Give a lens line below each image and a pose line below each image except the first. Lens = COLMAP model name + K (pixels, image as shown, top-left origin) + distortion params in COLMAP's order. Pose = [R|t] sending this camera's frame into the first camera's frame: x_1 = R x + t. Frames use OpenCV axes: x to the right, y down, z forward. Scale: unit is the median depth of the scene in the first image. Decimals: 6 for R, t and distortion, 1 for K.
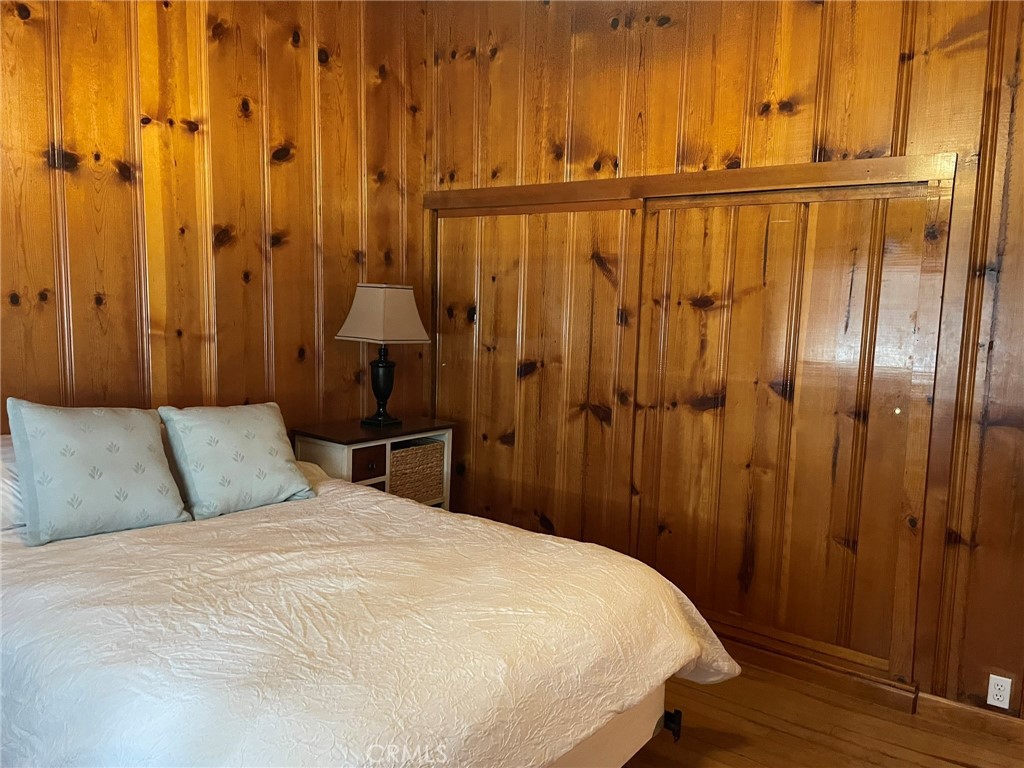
lens RADIAL K [[761.6, 0, 528.7], [0, 761.6, 390.6], [0, 0, 1]] dist [0.061955, -0.087333]
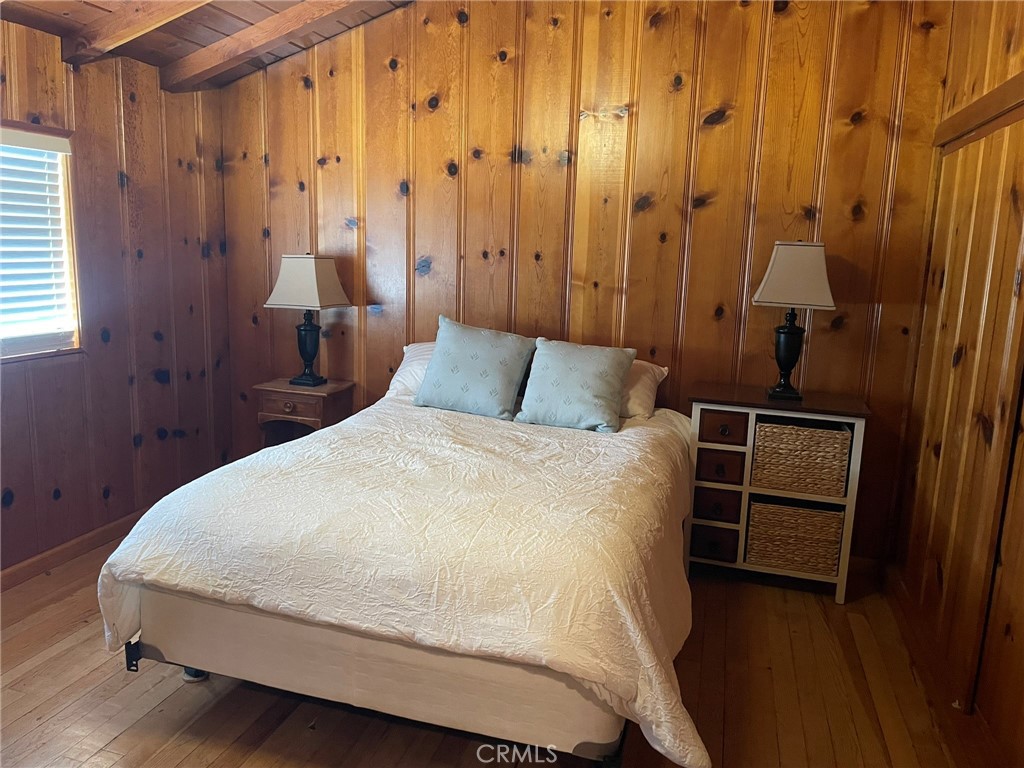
lens RADIAL K [[761.6, 0, 514.8], [0, 761.6, 381.5], [0, 0, 1]] dist [0.061955, -0.087333]
pose [[0.350504, 0.141202, -0.925856, 0.687868], [-0.136485, 0.985717, 0.098662, -0.025606], [0.926563, 0.091784, 0.364770, 0.467822]]
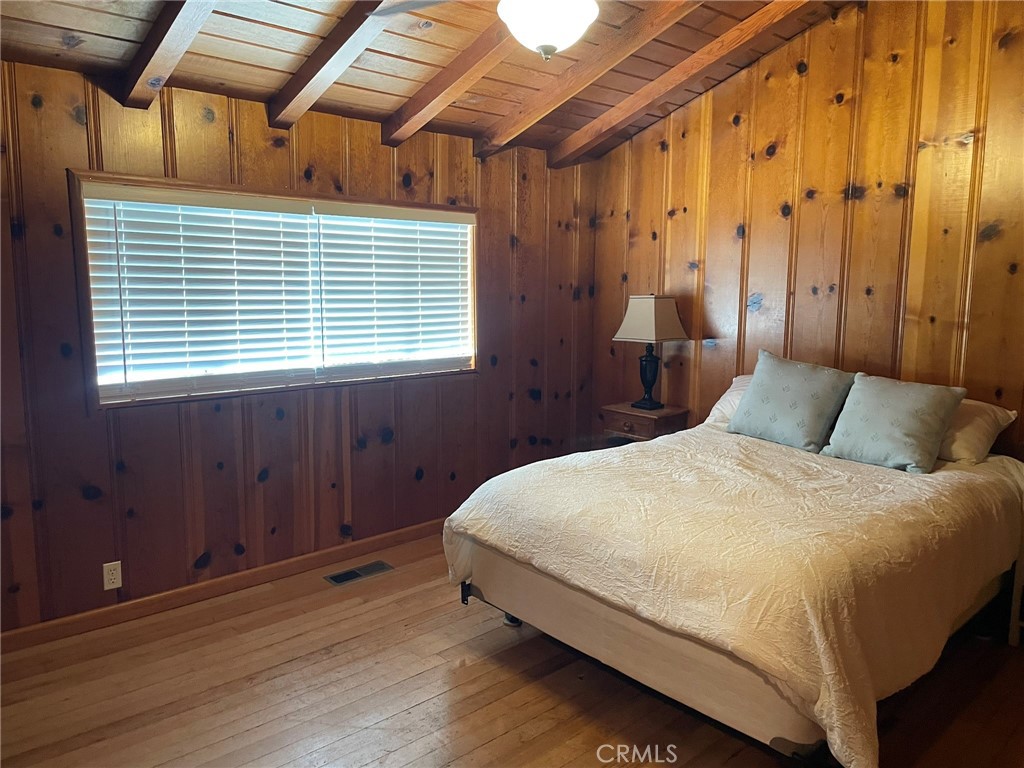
lens RADIAL K [[761.6, 0, 521.5], [0, 761.6, 389.7], [0, 0, 1]] dist [0.061955, -0.087333]
pose [[-0.184352, 0.111028, -0.976569, 0.857179], [-0.129111, 0.982253, 0.136047, -0.050948], [0.974343, 0.151166, -0.166745, 0.630413]]
